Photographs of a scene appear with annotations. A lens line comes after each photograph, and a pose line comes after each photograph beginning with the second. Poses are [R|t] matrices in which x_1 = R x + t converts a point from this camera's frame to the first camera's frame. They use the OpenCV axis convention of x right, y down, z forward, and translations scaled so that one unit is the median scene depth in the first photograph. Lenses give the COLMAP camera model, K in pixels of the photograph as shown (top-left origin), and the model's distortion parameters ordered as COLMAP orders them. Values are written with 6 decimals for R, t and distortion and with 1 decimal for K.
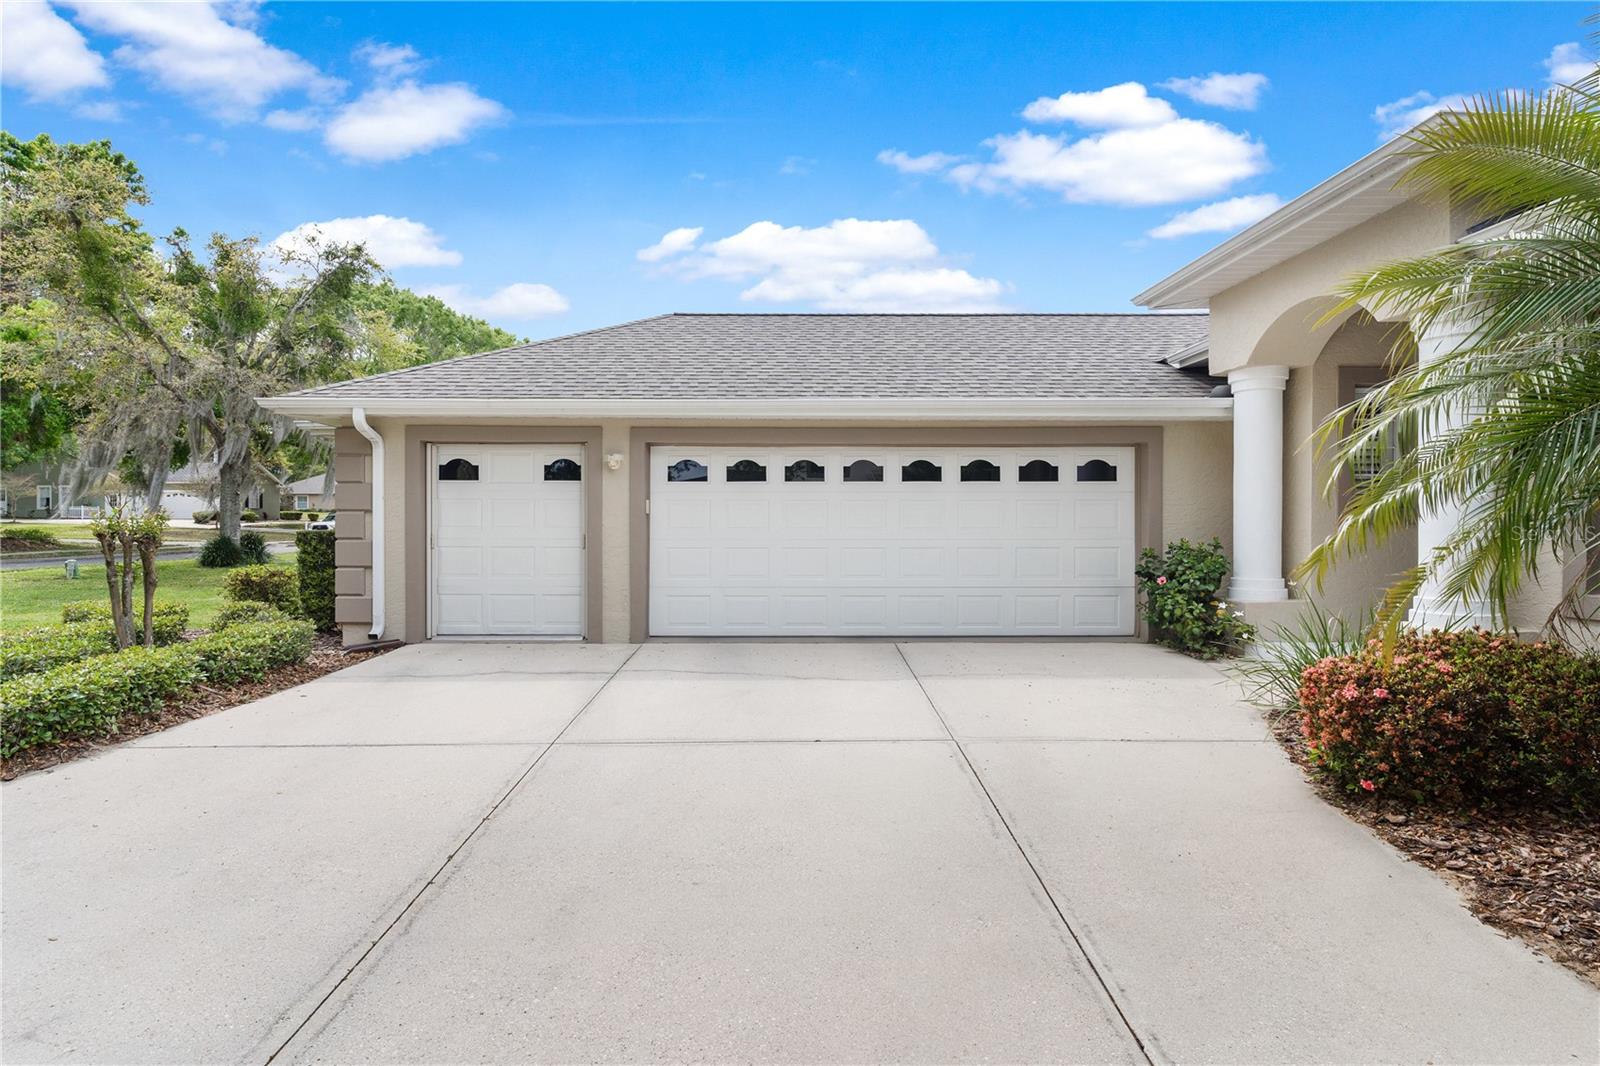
lens RADIAL K [[783.6, 0, 800.0], [0, 783.6, 533.0], [0, 0, 1]] dist [0.003086, 0.000489]
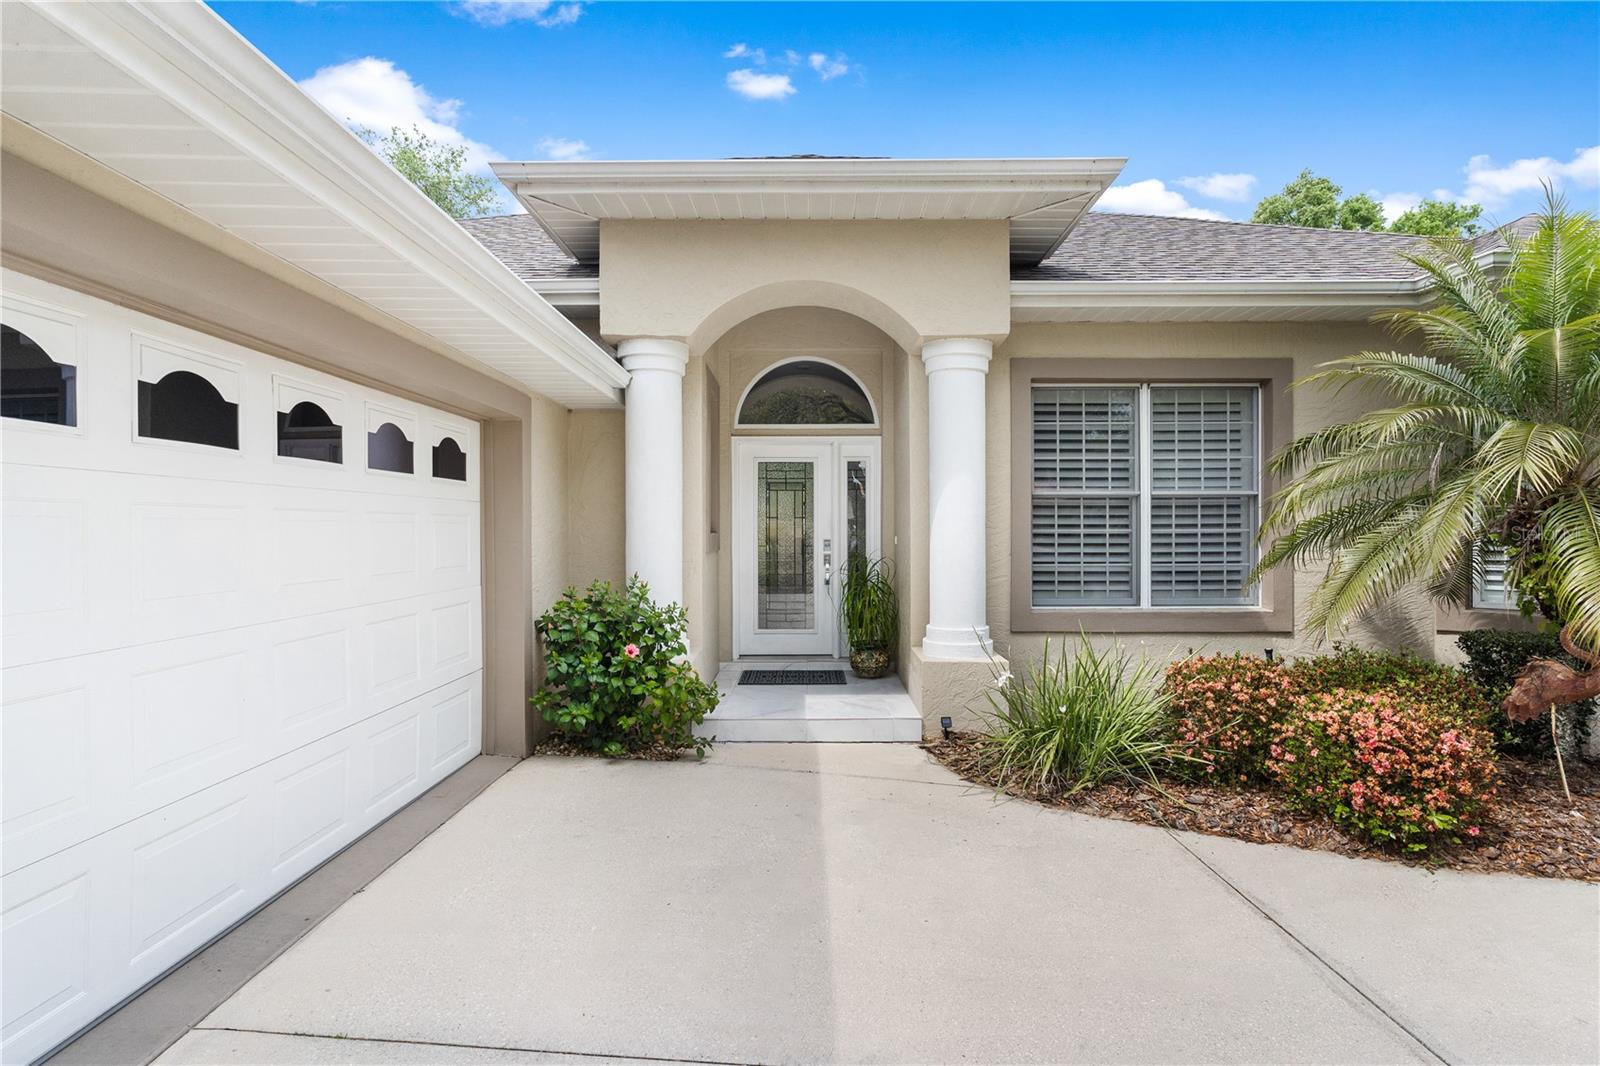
lens RADIAL K [[783.6, 0, 800.0], [0, 783.6, 533.0], [0, 0, 1]] dist [0.003086, 0.000489]
pose [[0.062554, -0.008093, 0.998009, -0.138915], [0.013479, 0.999883, 0.007264, -0.032291], [-0.997951, 0.012998, 0.062656, 0.786422]]
